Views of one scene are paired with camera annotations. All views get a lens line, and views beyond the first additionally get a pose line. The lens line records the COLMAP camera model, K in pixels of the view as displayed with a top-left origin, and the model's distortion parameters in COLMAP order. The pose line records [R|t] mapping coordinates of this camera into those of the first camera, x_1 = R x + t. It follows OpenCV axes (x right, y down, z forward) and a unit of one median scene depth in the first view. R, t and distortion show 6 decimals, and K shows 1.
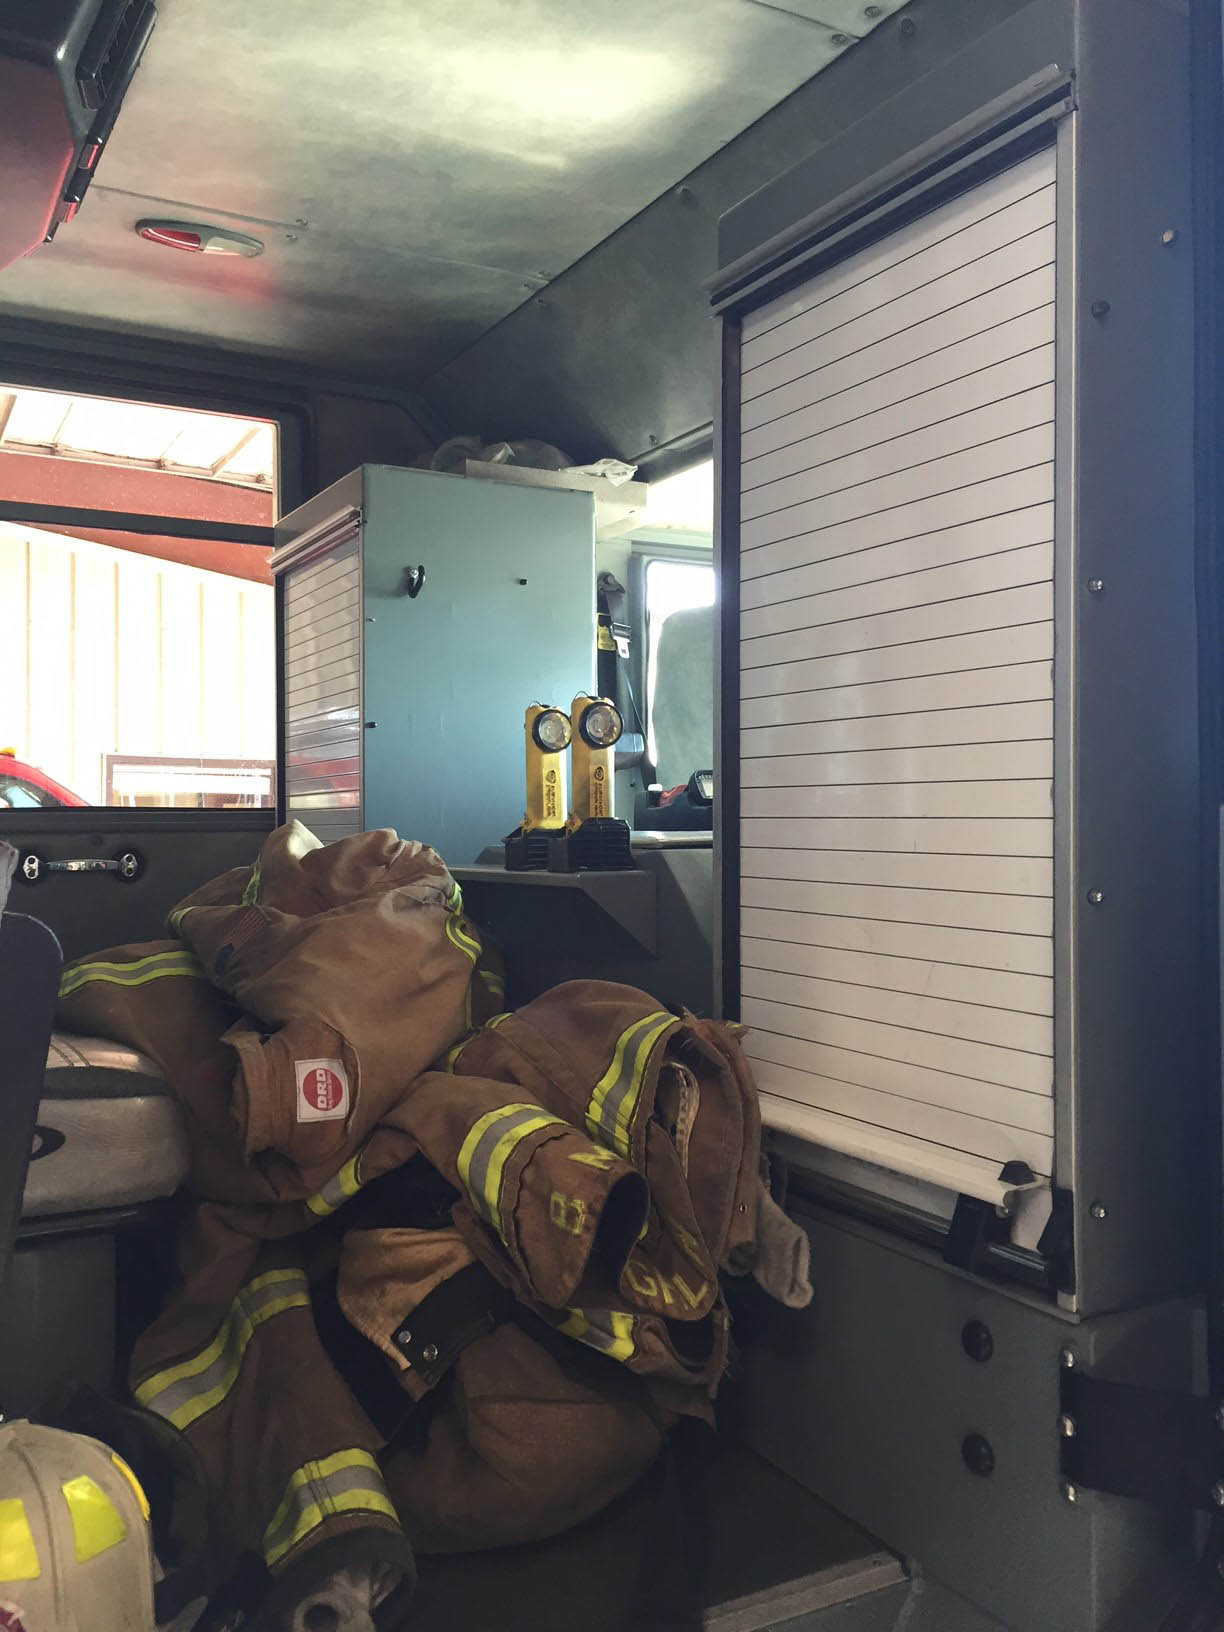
lens RADIAL K [[1397.2, 0, 612.0], [0, 1397.2, 816.0], [0, 0, 1]] dist [0.082203, -0.097160]
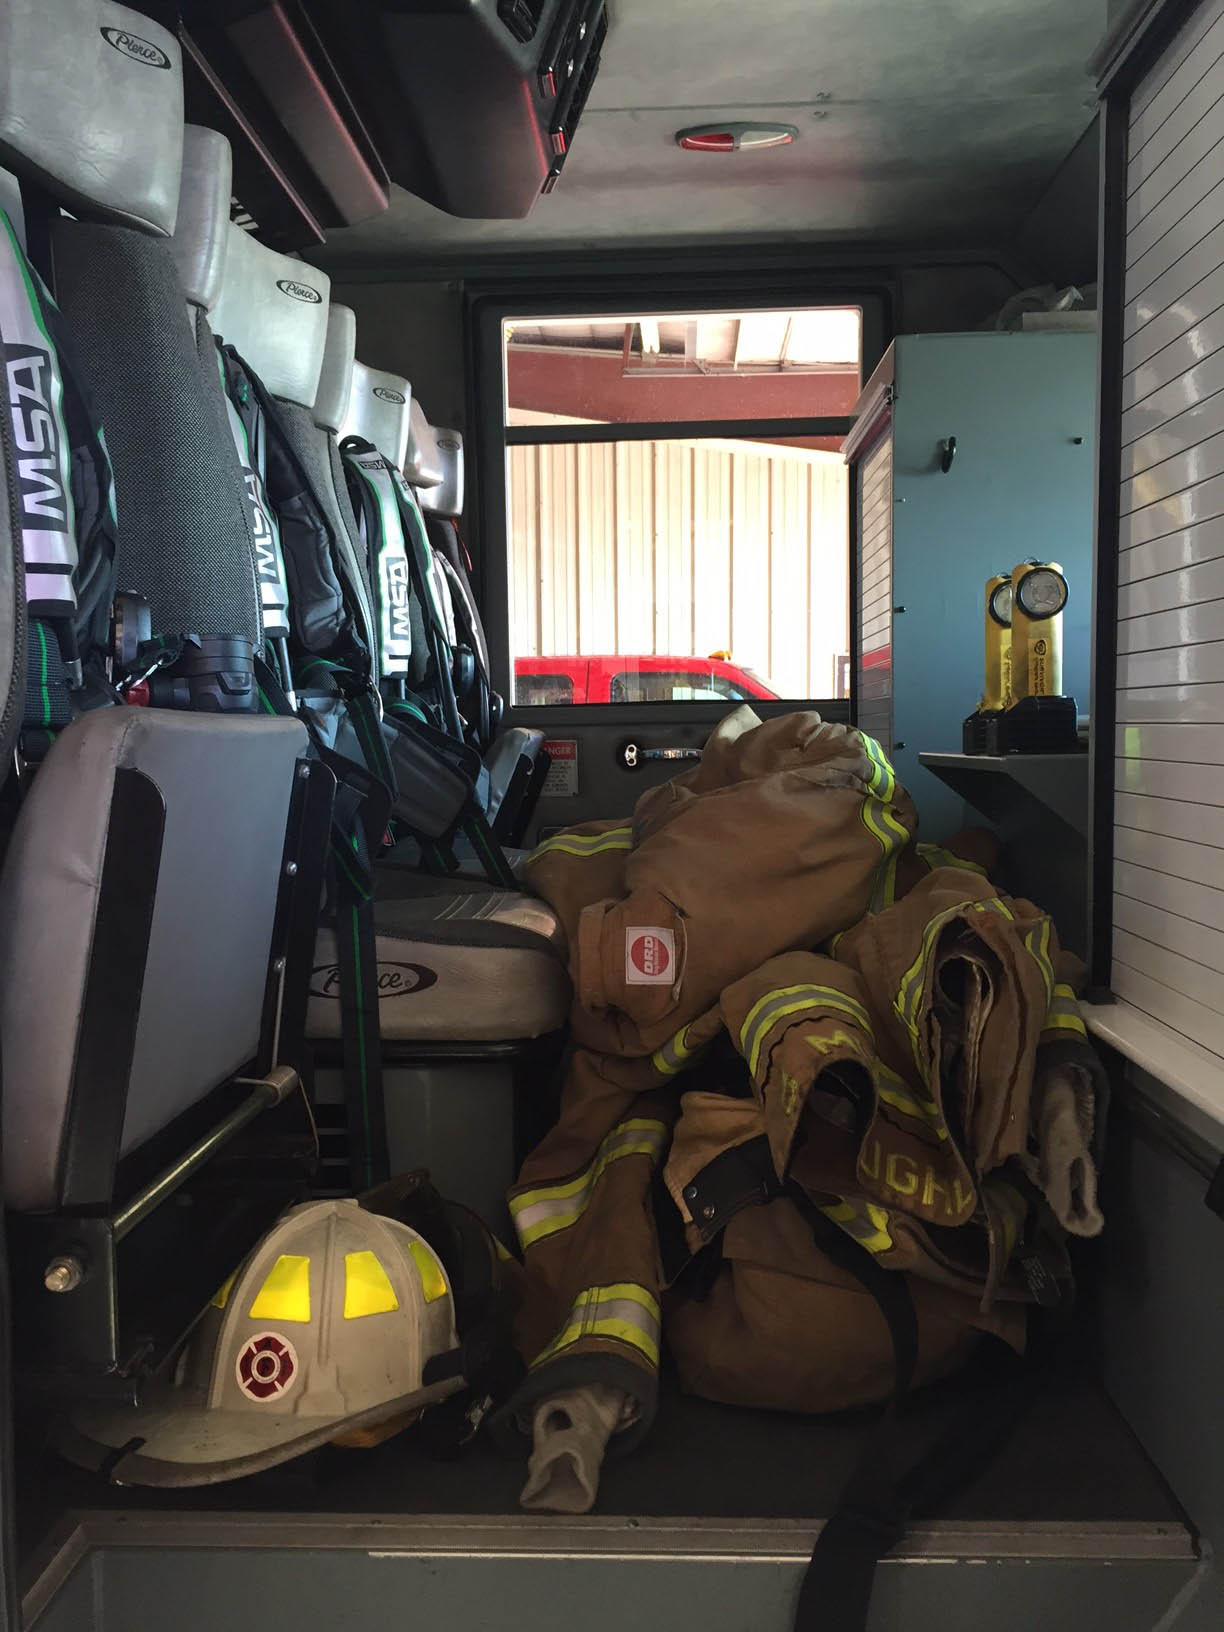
lens RADIAL K [[1397.2, 0, 612.0], [0, 1397.2, 816.0], [0, 0, 1]] dist [0.082203, -0.097160]
pose [[0.856047, 0.024561, -0.516314, 0.305761], [0.012572, 0.997586, 0.068300, 0.017359], [0.516745, -0.064959, 0.853672, 0.091804]]
